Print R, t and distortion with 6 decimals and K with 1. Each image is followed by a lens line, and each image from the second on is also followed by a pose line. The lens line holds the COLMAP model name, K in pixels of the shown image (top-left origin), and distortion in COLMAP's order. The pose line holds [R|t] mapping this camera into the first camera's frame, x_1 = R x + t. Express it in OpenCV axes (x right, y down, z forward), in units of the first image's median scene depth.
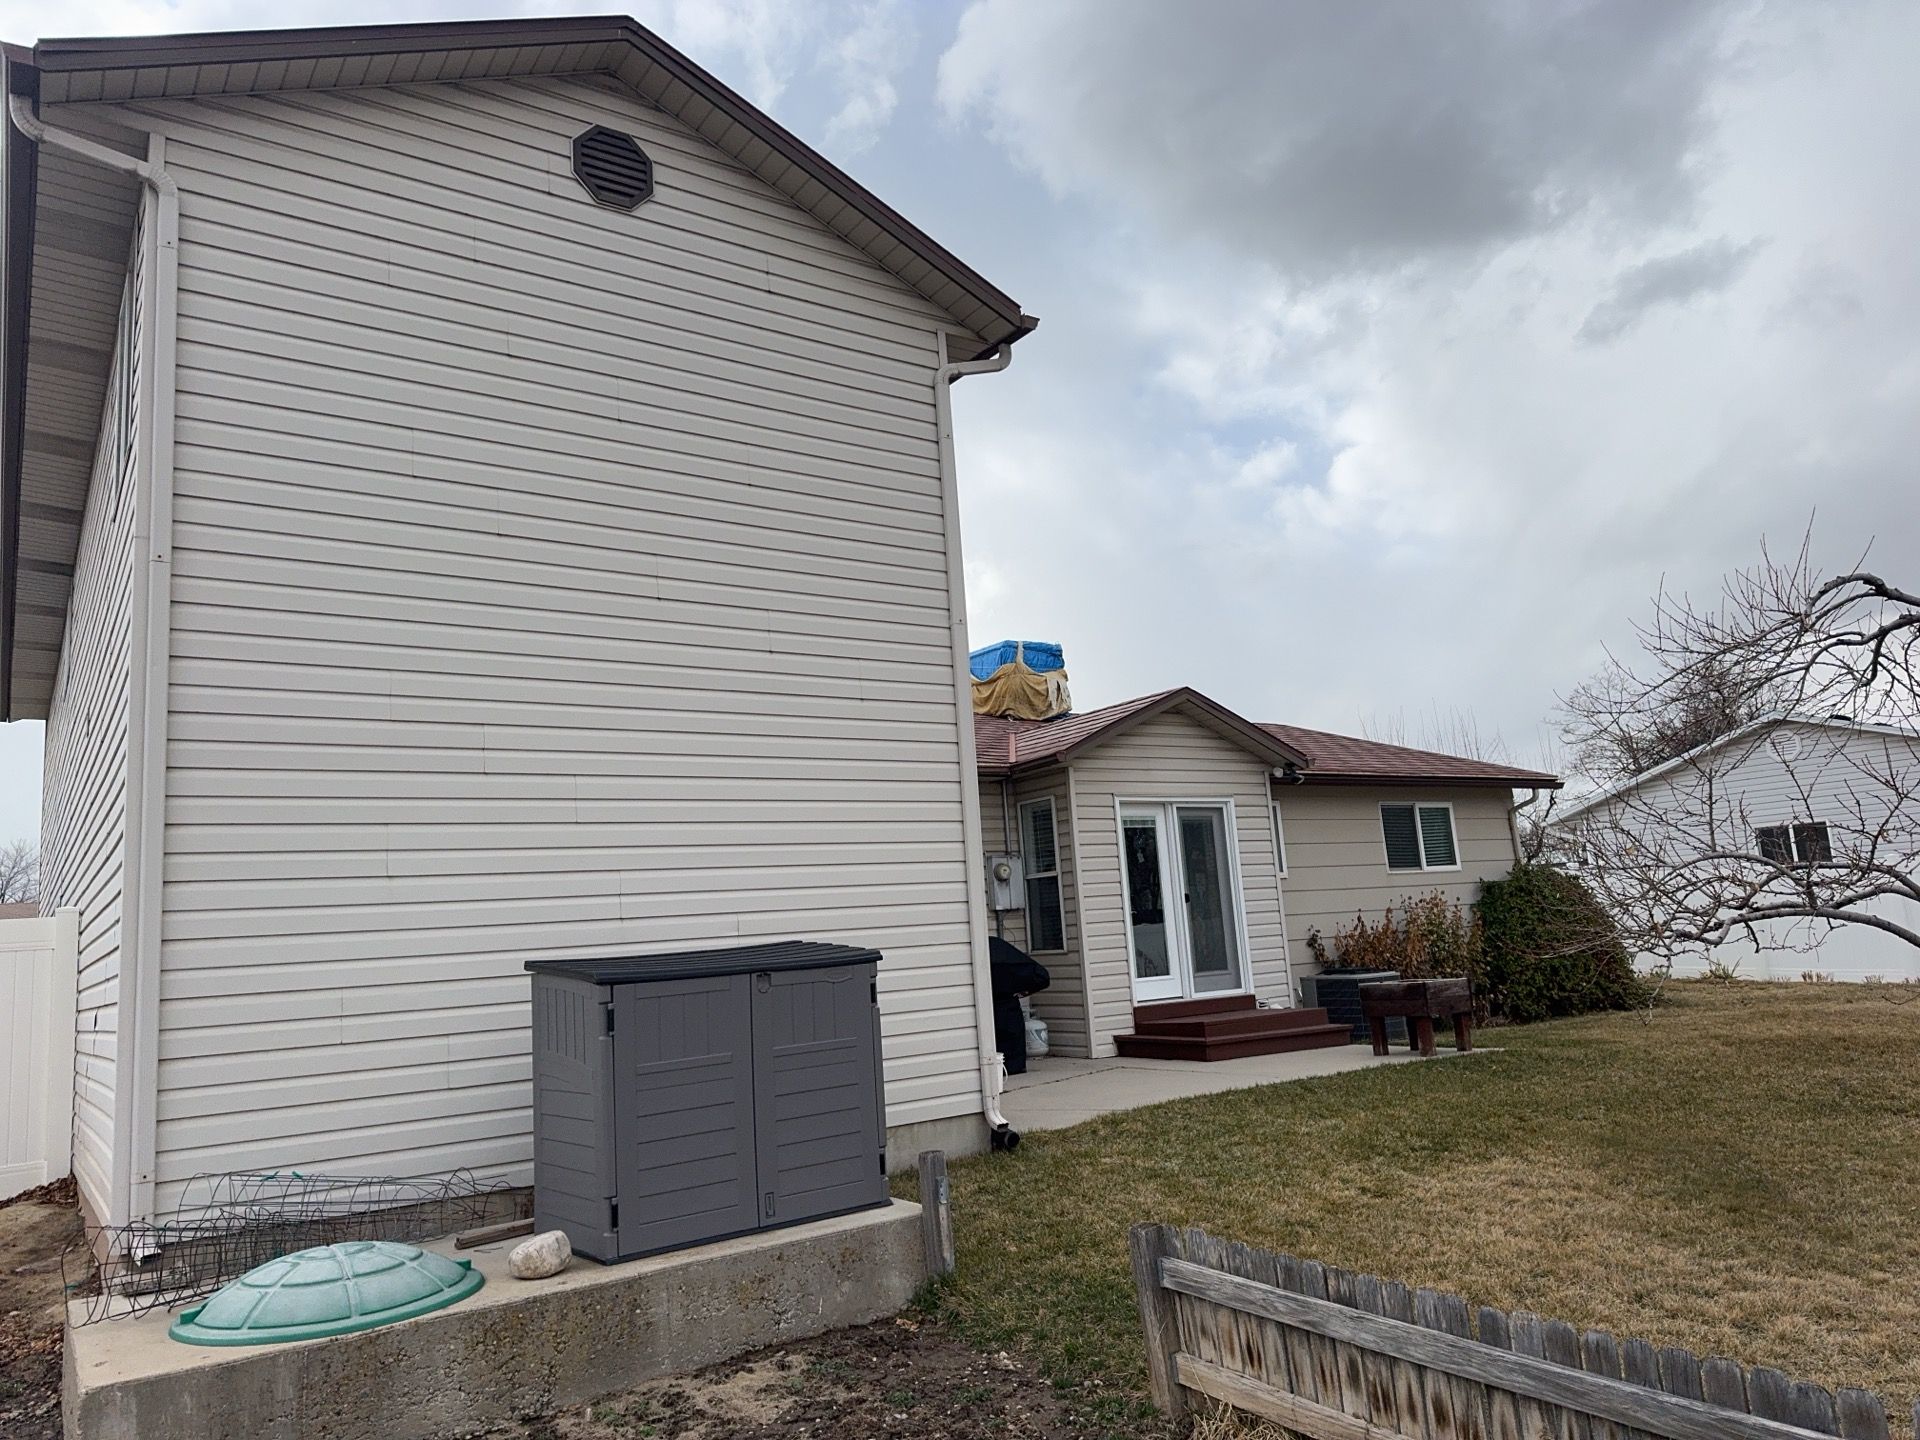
lens RADIAL K [[1327.8, 0, 963.5], [0, 1327.8, 712.3], [0, 0, 1]] dist [0.075038, -0.075124]
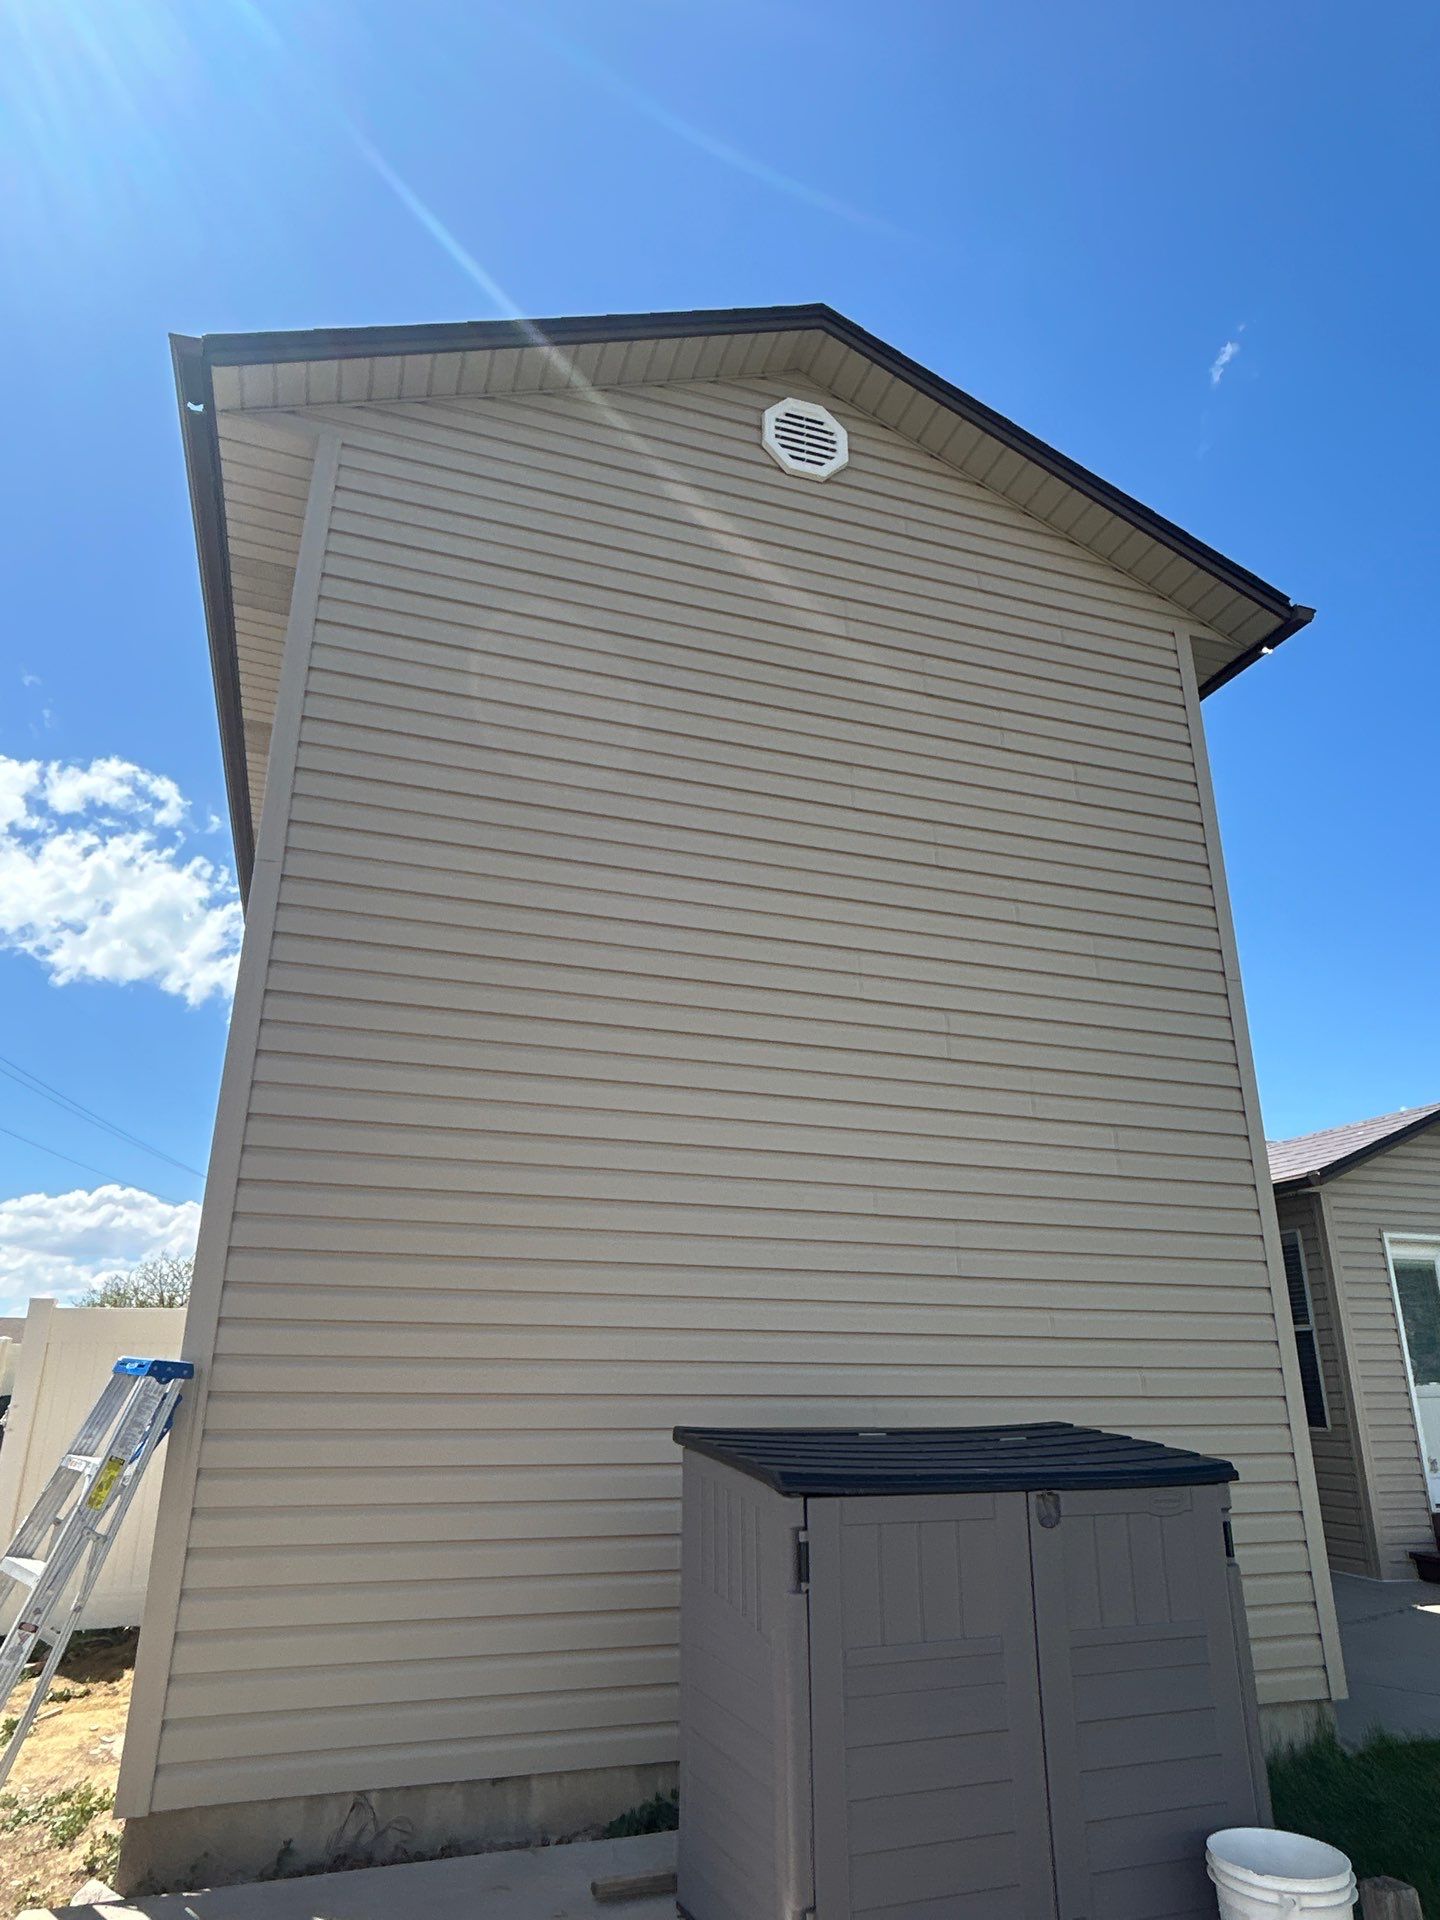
lens RADIAL K [[1203.0, 0, 720.0], [0, 1203.0, 960.0], [0, 0, 1]] dist [-0.004421, -0.001444]
pose [[0.957252, -0.018496, -0.288664, -0.088956], [-0.025716, 0.988560, -0.148620, 0.031129], [0.288110, 0.149690, 0.945825, 0.284731]]
